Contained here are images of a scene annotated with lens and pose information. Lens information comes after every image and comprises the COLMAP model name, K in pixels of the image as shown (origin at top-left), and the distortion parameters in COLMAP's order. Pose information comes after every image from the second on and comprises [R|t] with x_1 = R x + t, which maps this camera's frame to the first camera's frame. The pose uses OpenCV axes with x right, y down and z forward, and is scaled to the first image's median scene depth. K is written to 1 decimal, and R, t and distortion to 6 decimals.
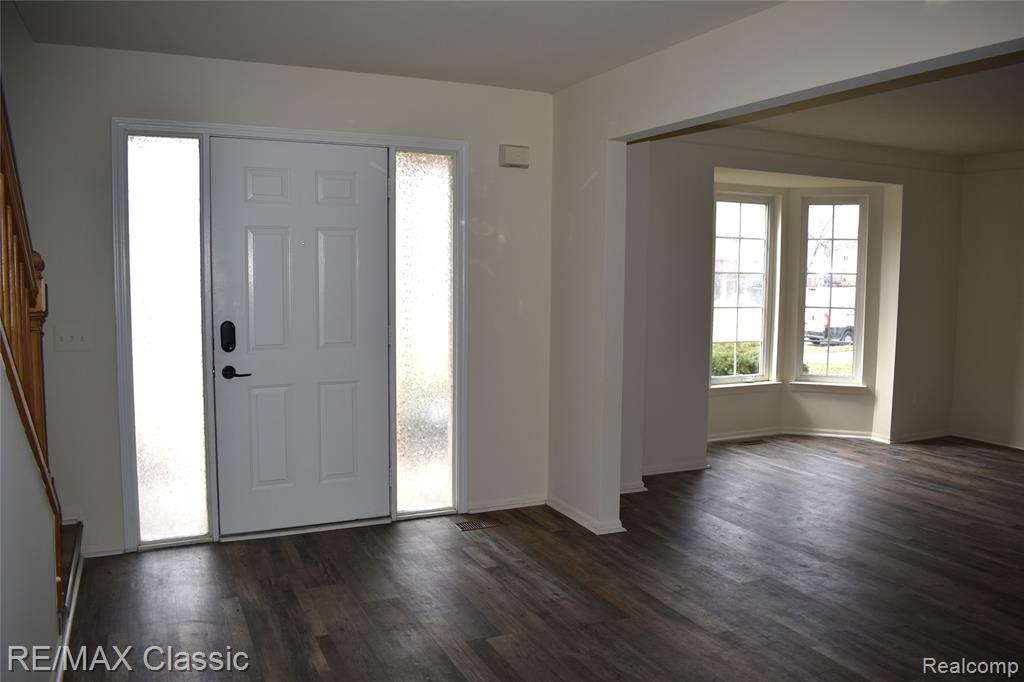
lens RADIAL K [[799.9, 0, 506.0], [0, 799.9, 340.3], [0, 0, 1]] dist [-0.095011, 0.015685]
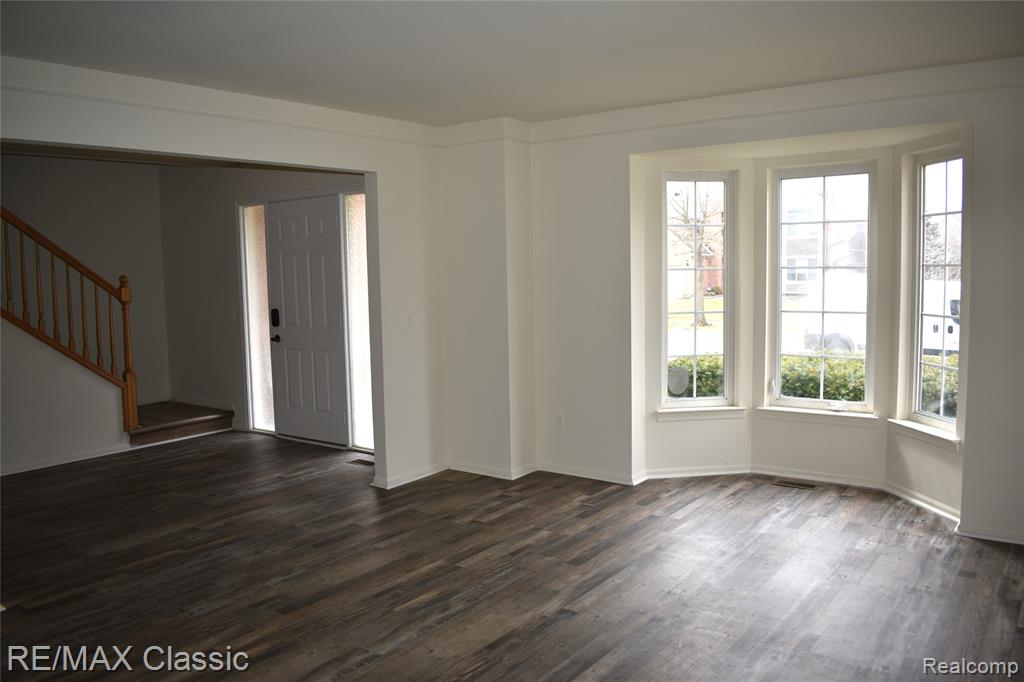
lens RADIAL K [[799.9, 0, 518.2], [0, 799.9, 338.9], [0, 0, 1]] dist [-0.095011, 0.015685]
pose [[0.479040, 0.055784, -0.876019, 1.357702], [-0.050189, 0.998087, 0.036112, -0.046251], [0.876357, 0.026668, 0.480923, 0.608808]]
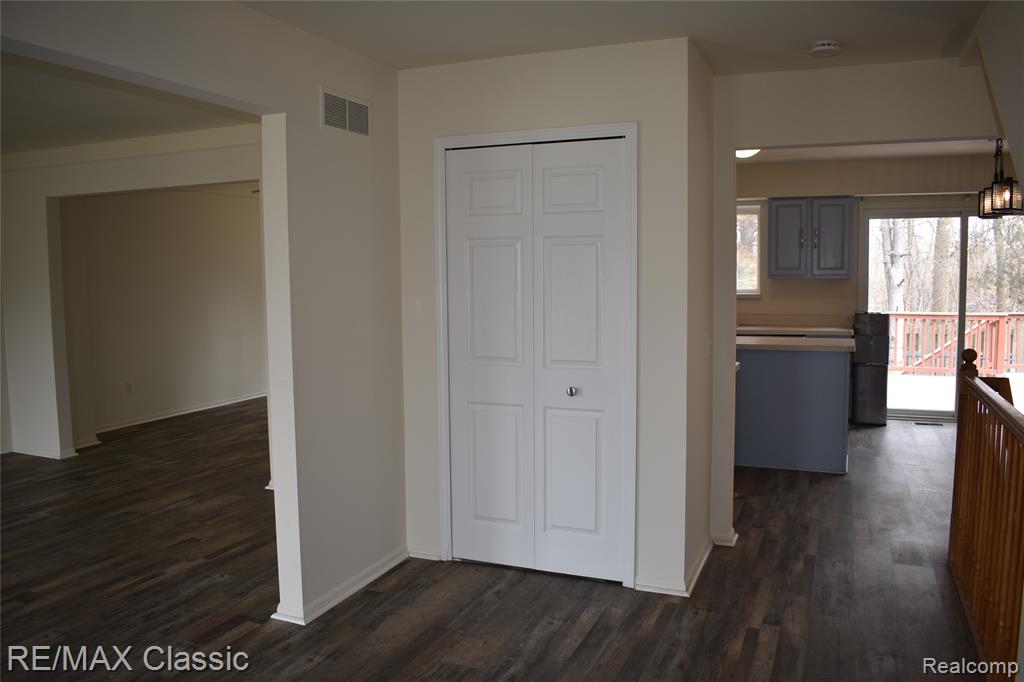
lens RADIAL K [[799.9, 0, 516.4], [0, 799.9, 342.0], [0, 0, 1]] dist [-0.095011, 0.015685]
pose [[-0.678402, -0.066969, 0.731632, -0.339399], [0.069610, 0.985498, 0.154753, -0.083378], [-0.731385, 0.155914, -0.663902, 0.830661]]
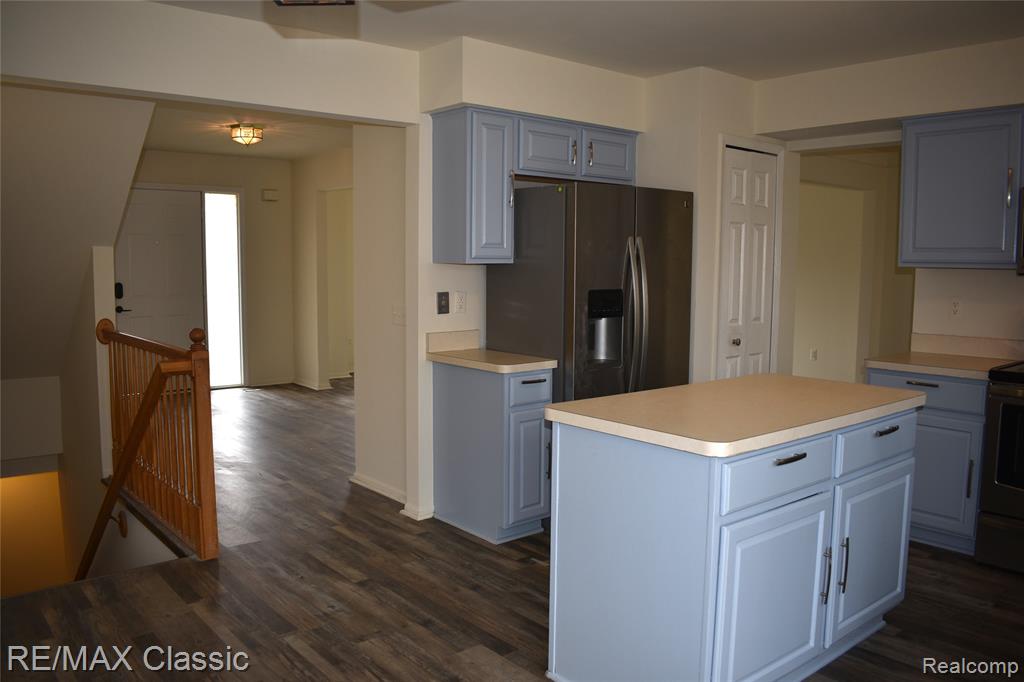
lens RADIAL K [[799.9, 0, 512.2], [0, 799.9, 344.6], [0, 0, 1]] dist [-0.095011, 0.015685]
pose [[0.962806, -0.029122, 0.268620, 0.054773], [0.024432, 0.999485, 0.020788, 0.105148], [-0.269088, -0.013452, 0.963022, -1.041125]]
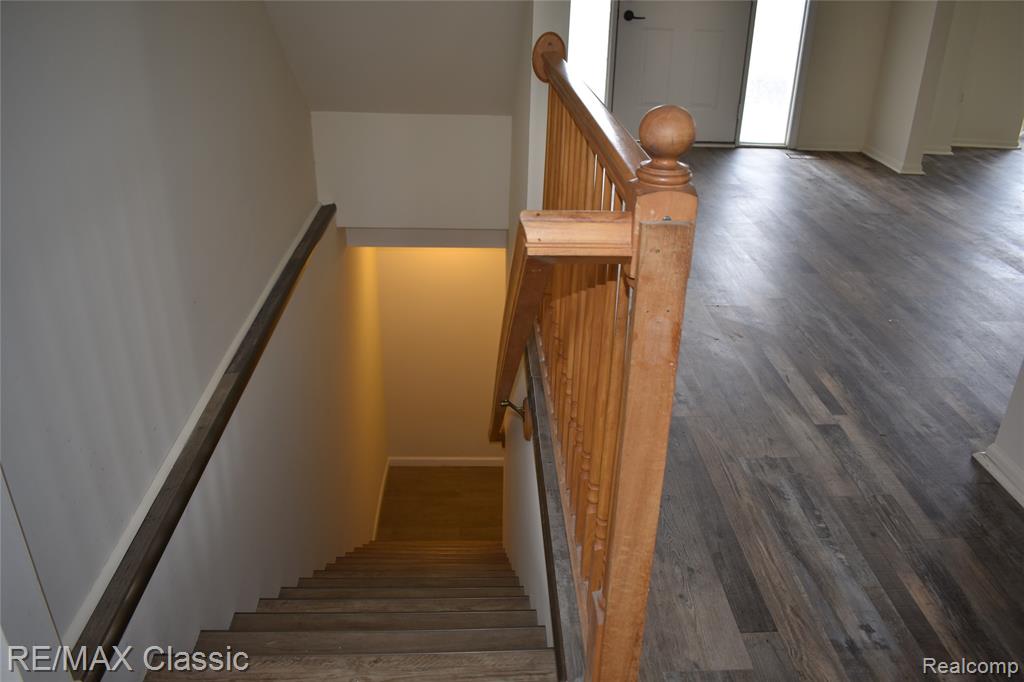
lens RADIAL K [[786.5, 0, 513.7], [0, 786.5, 345.8], [0, 0, 1]] dist [-0.081055, -0.005729]
pose [[0.925950, 0.179507, -0.332254, 0.002390], [-0.046857, 0.927617, 0.370581, 0.079664], [0.374727, -0.327572, 0.867339, -0.370391]]
